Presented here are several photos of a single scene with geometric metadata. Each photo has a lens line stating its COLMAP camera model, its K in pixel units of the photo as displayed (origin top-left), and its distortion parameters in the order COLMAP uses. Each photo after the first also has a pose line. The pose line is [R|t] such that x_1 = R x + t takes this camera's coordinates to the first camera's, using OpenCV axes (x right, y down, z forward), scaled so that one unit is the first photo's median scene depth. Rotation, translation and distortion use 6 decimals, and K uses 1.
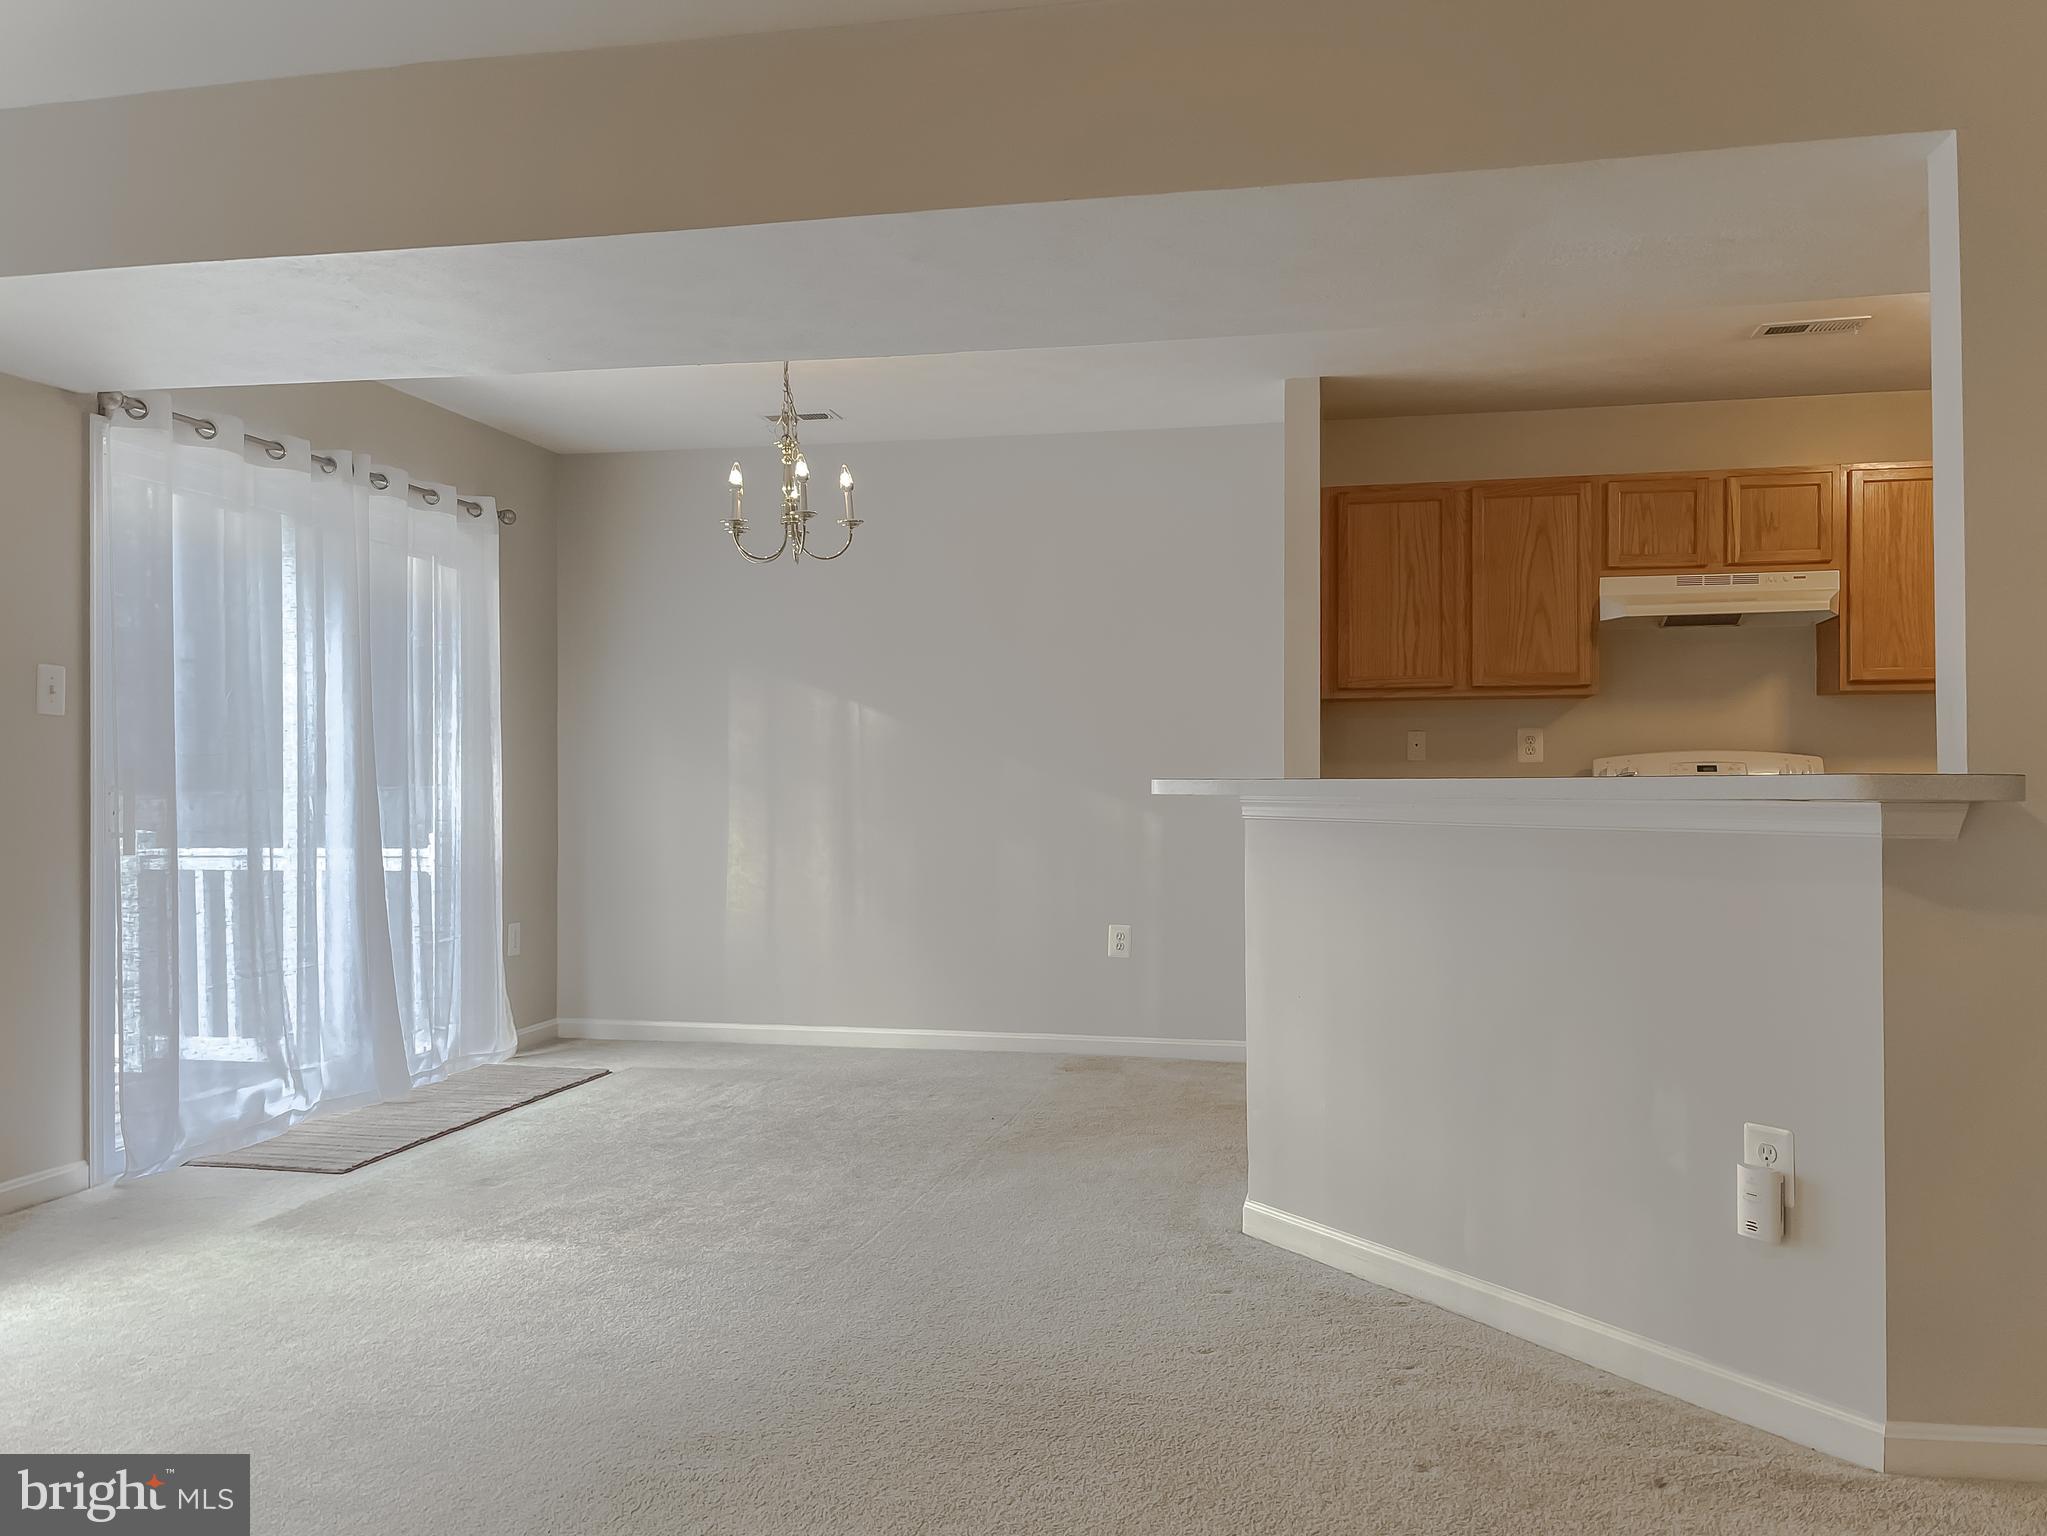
lens RADIAL K [[1589.7, 0, 1017.5], [0, 1589.7, 776.0], [0, 0, 1]] dist [0.092311, -0.140705]
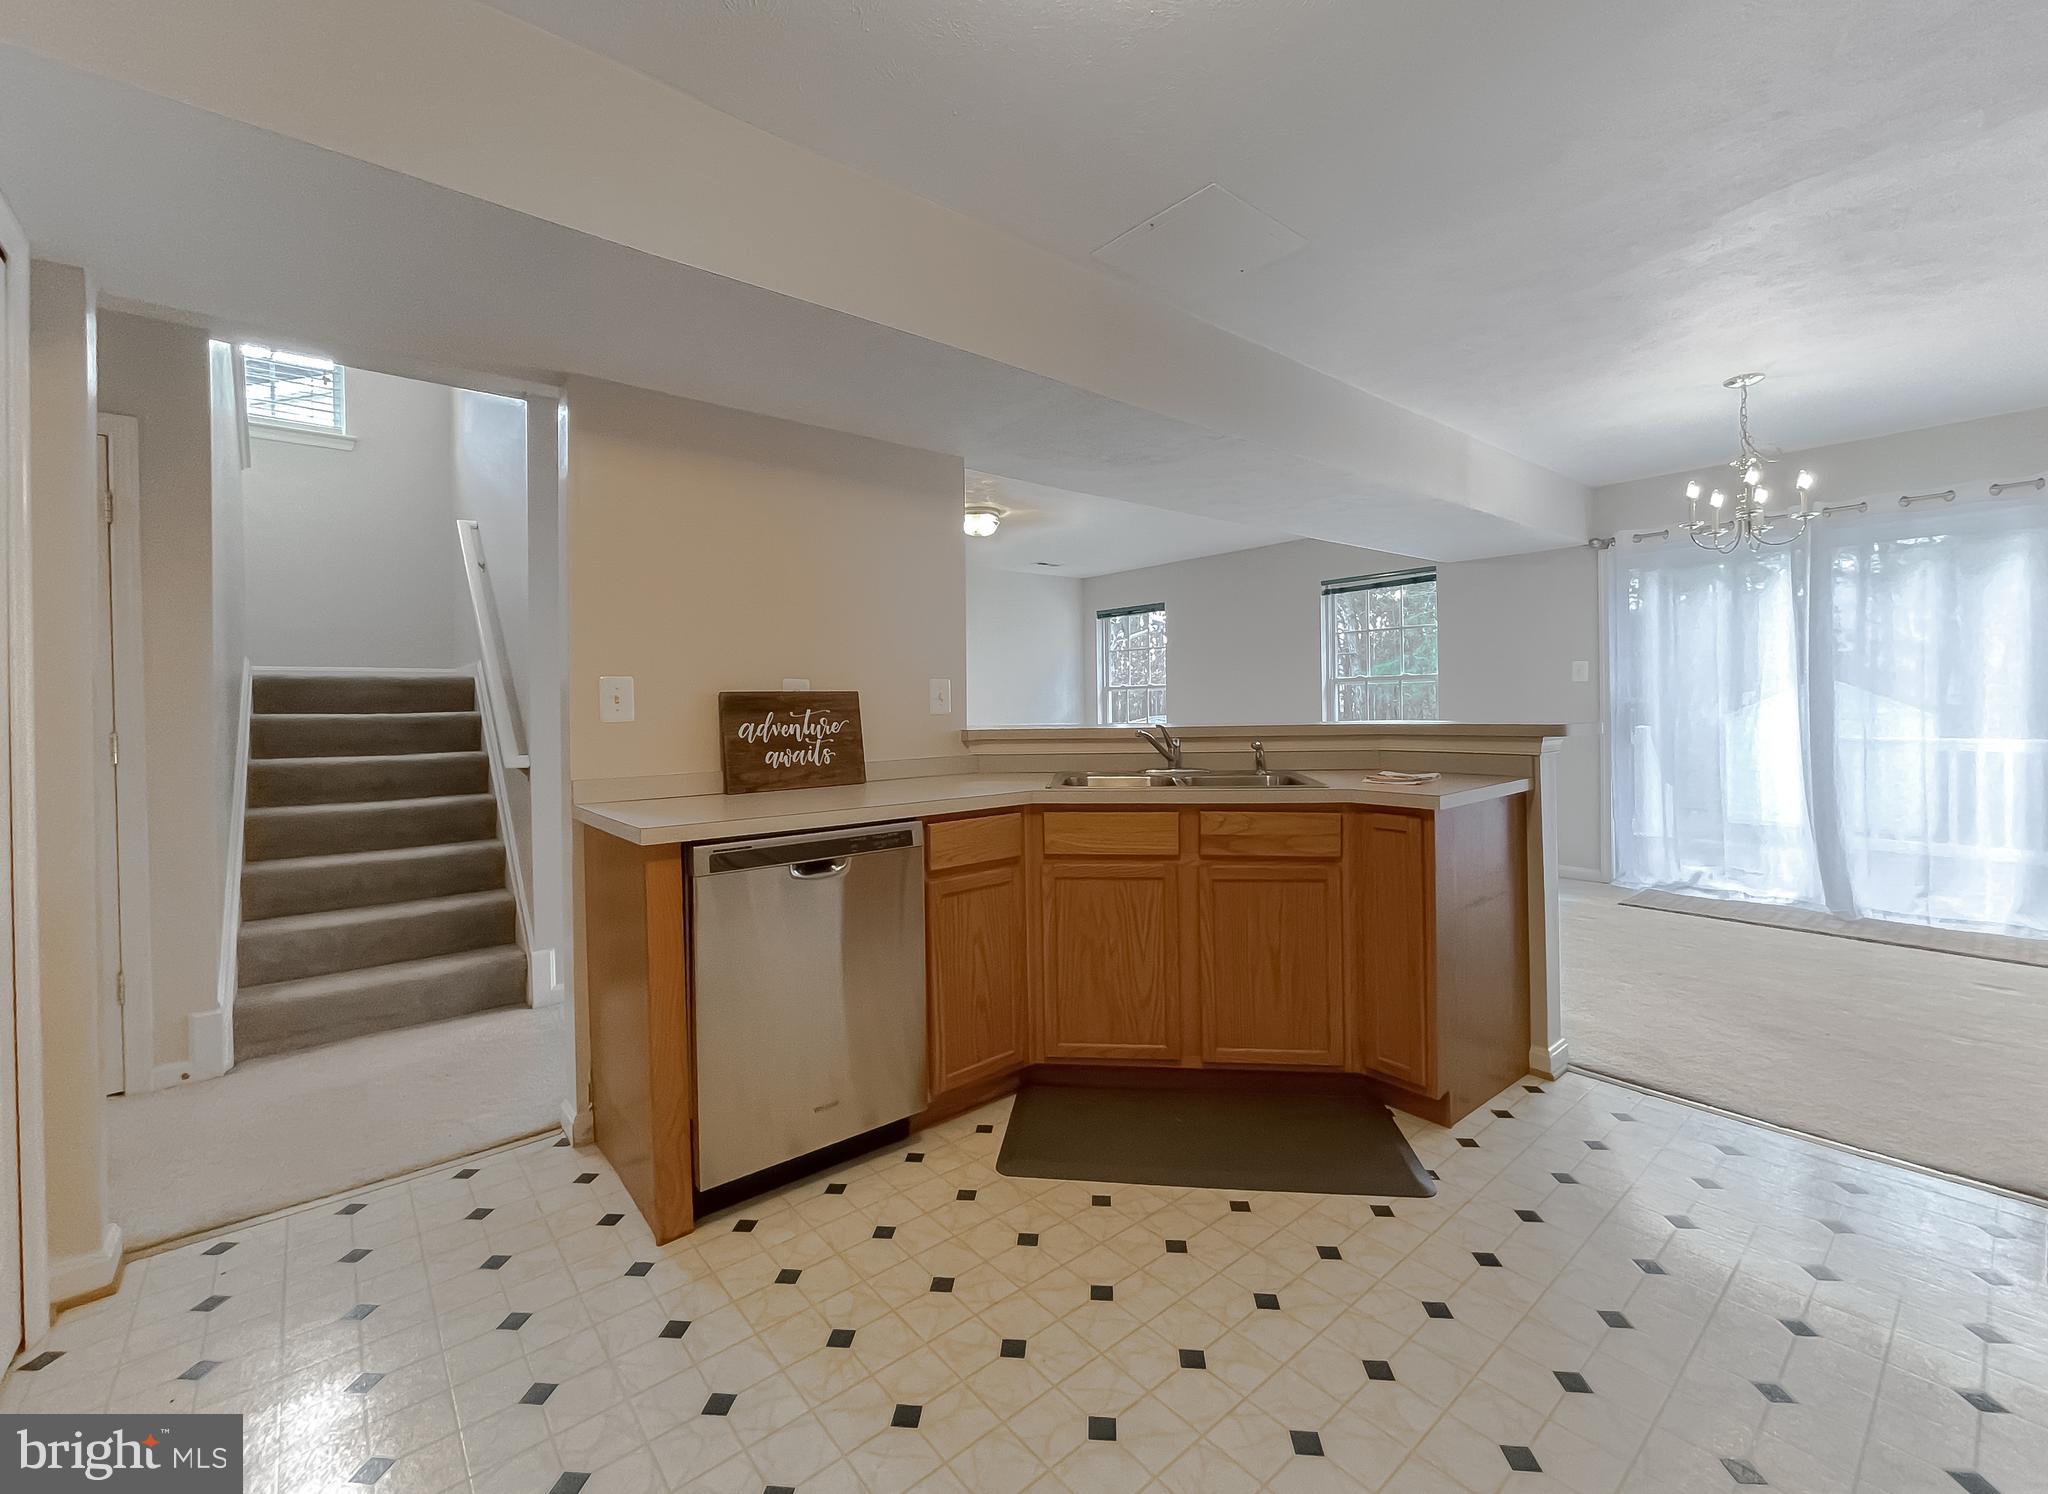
lens RADIAL K [[857.0, 0, 1025.0], [0, 857.0, 708.8], [0, 0, 1]] dist [0.000208, 0.000198]
pose [[-0.622931, 0.017109, -0.782090, 0.710175], [0.024202, 0.999704, 0.002593, -0.016454], [0.781903, -0.017313, -0.623160, 0.869057]]
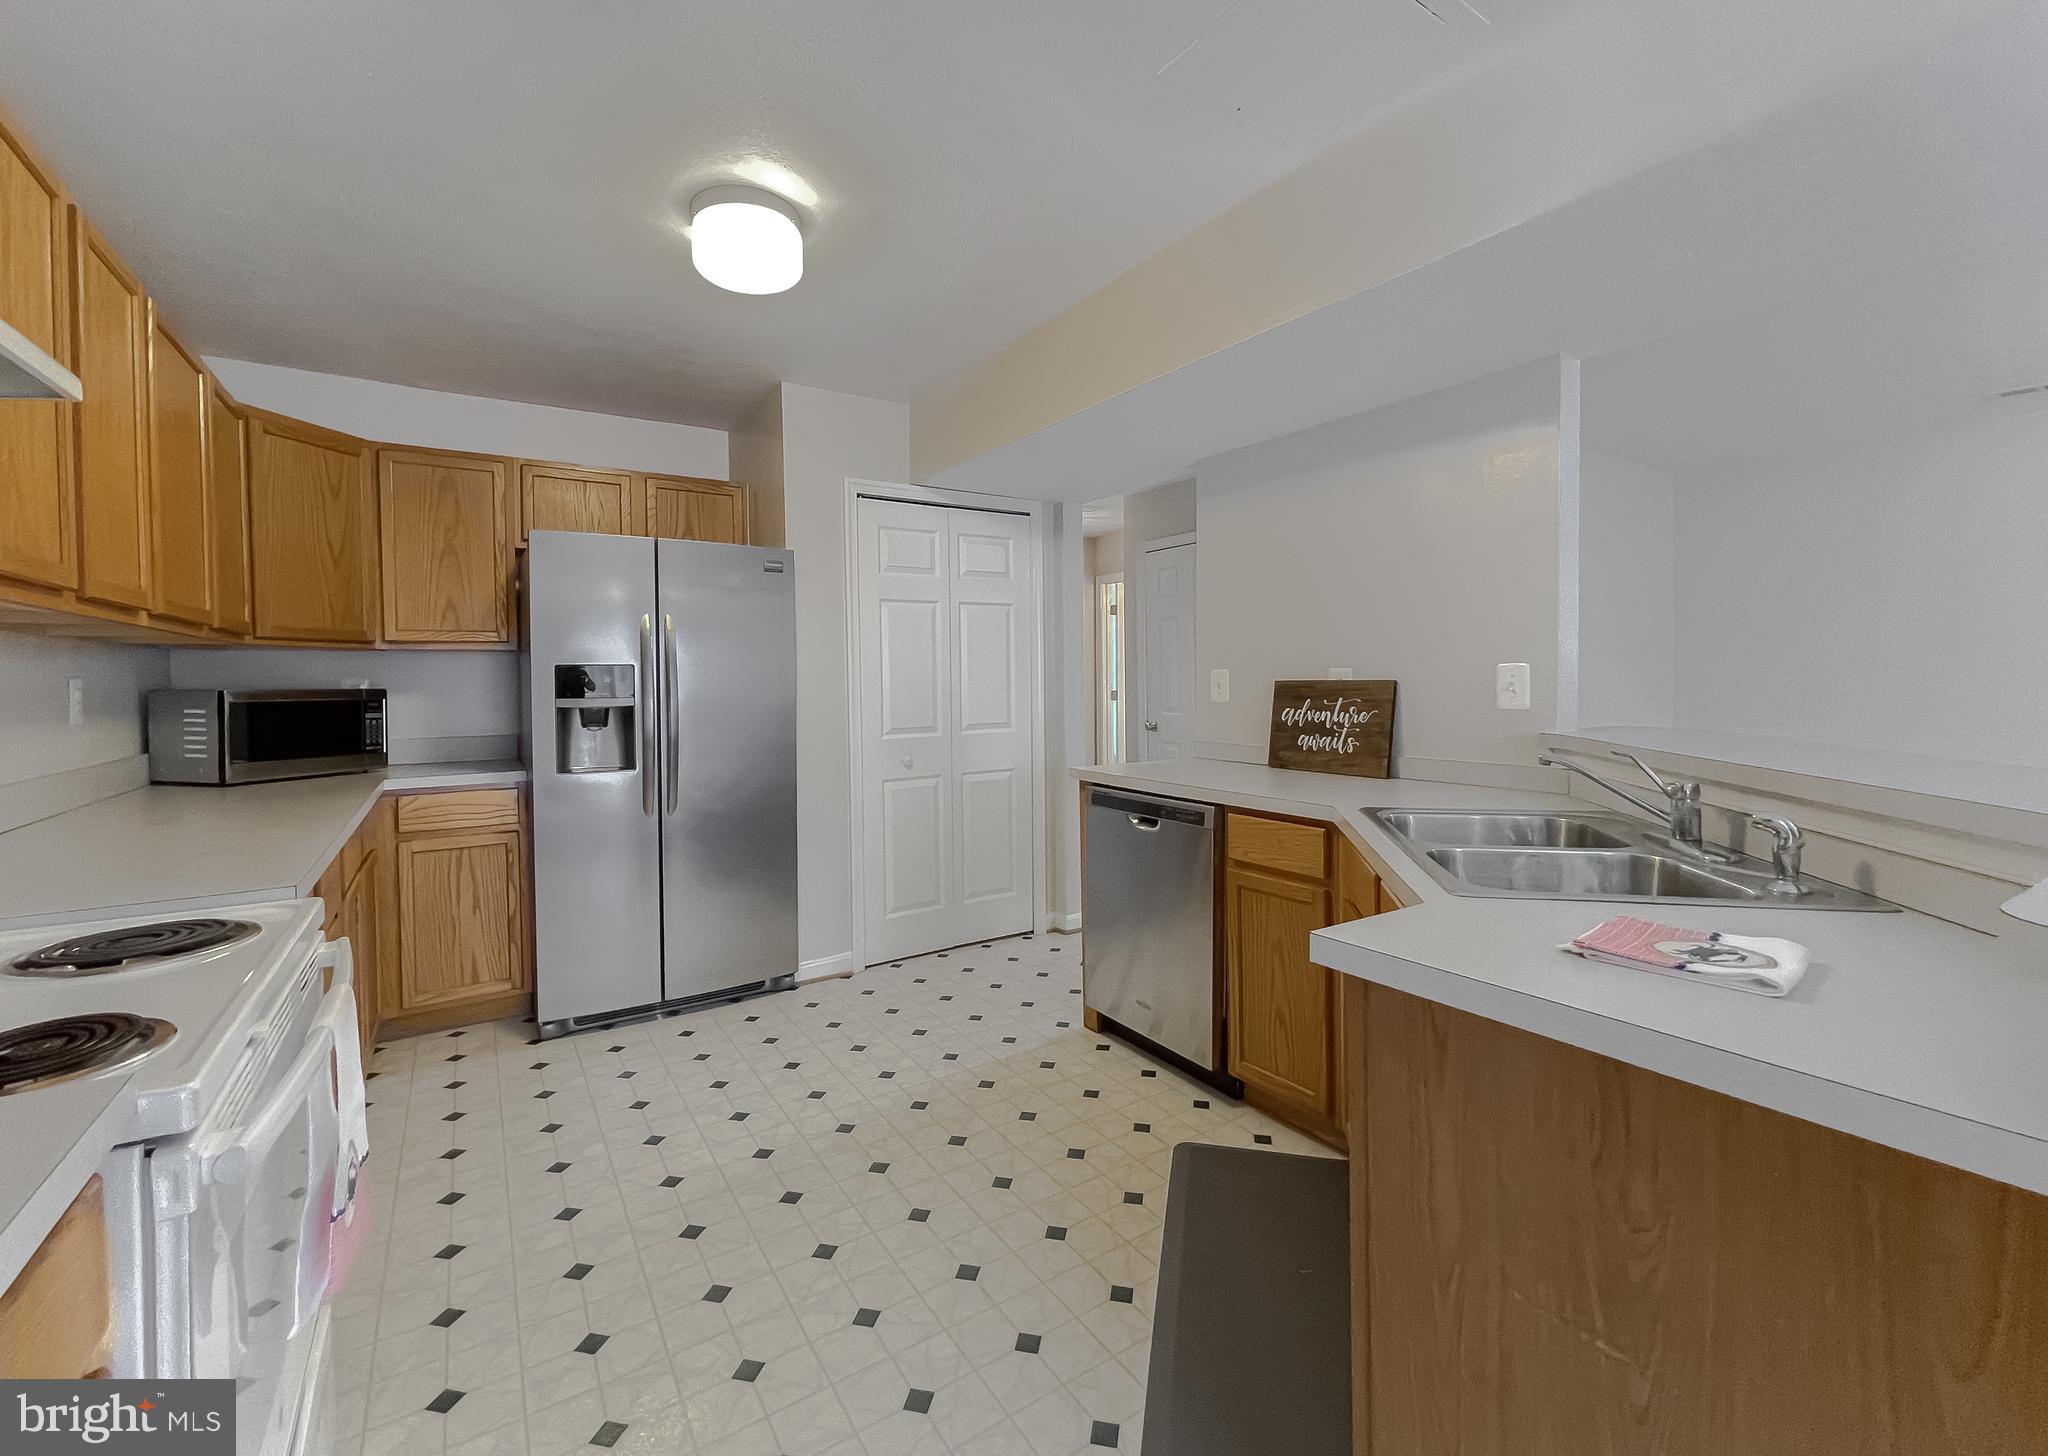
lens RADIAL K [[852.2, 0, 1016.0], [0, 852.2, 690.5], [0, 0, 1]] dist [-0.000558, 0.000120]
pose [[-0.703116, -0.000203, 0.711075, 0.169923], [0.006717, 0.999953, 0.006927, -0.027110], [-0.711044, 0.009647, -0.703082, 0.957435]]
